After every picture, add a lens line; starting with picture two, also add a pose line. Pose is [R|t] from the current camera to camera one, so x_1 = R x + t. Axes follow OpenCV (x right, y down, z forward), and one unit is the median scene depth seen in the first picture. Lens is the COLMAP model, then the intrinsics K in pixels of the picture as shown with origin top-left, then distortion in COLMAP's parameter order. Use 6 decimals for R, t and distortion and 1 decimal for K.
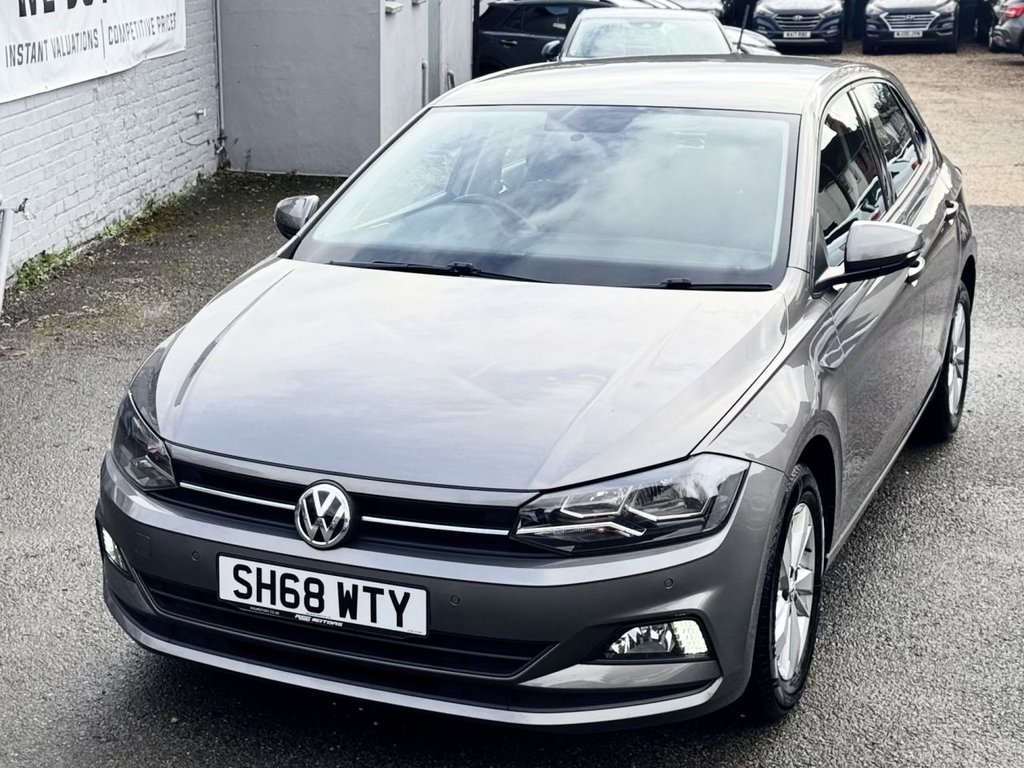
lens RADIAL K [[1517.1, 0, 512.0], [0, 1517.1, 384.0], [0, 0, 1]] dist [0.128778, -0.096169]
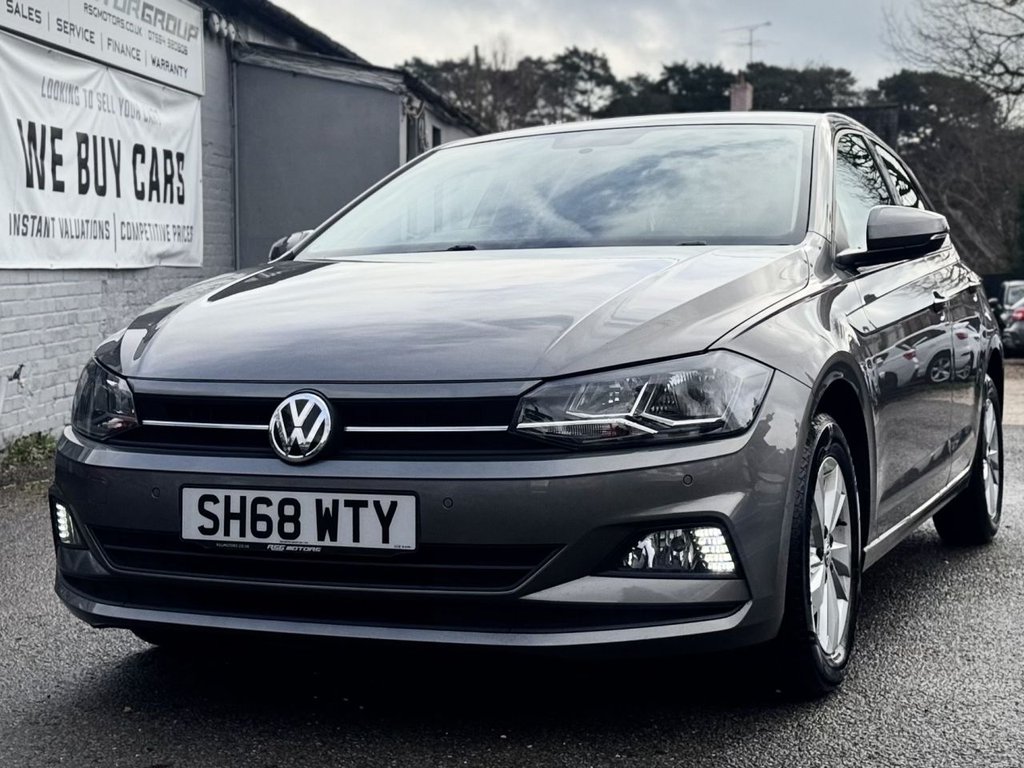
lens RADIAL K [[1522.1, 0, 595.3], [0, 1522.1, 427.5], [0, 0, 1]] dist [0.120447, -0.040610]
pose [[0.999302, -0.011233, 0.035634, 0.016217], [0.018002, 0.980484, -0.195772, 0.260419], [-0.032739, 0.196277, 0.980002, 0.113815]]
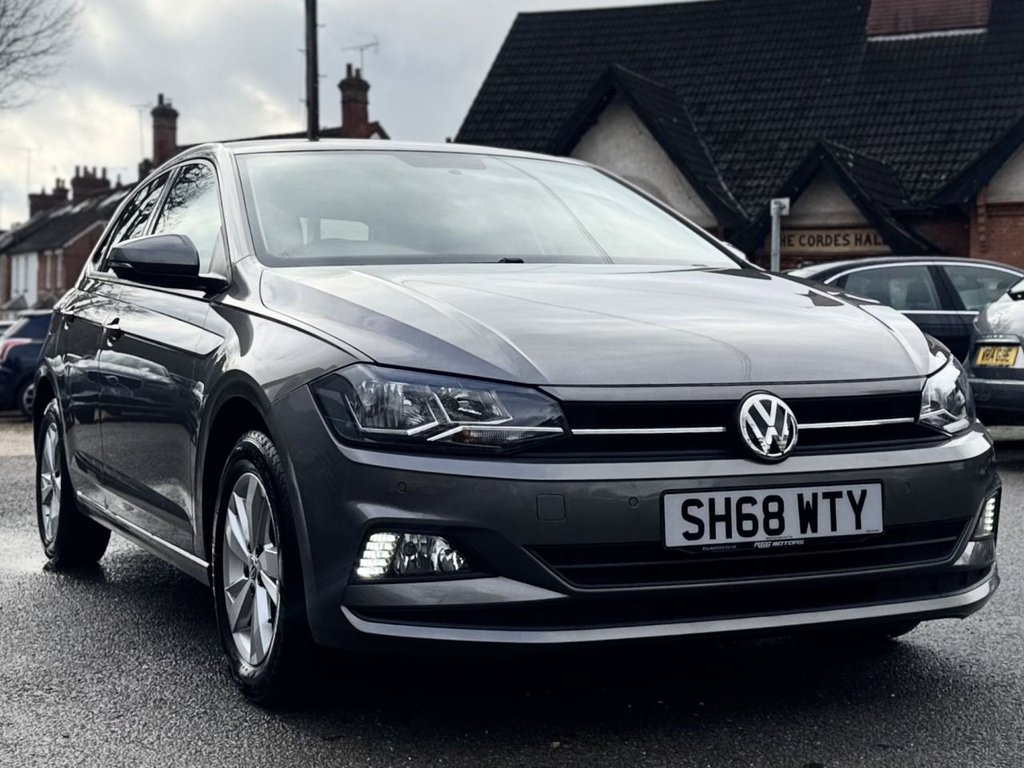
lens RADIAL K [[1517.1, 0, 512.0], [0, 1517.1, 384.0], [0, 0, 1]] dist [0.128778, -0.096169]
pose [[0.669030, -0.026239, 0.742772, -0.899367], [0.199184, 0.969149, -0.145173, 0.161745], [-0.716048, 0.245073, 0.653617, 0.490921]]
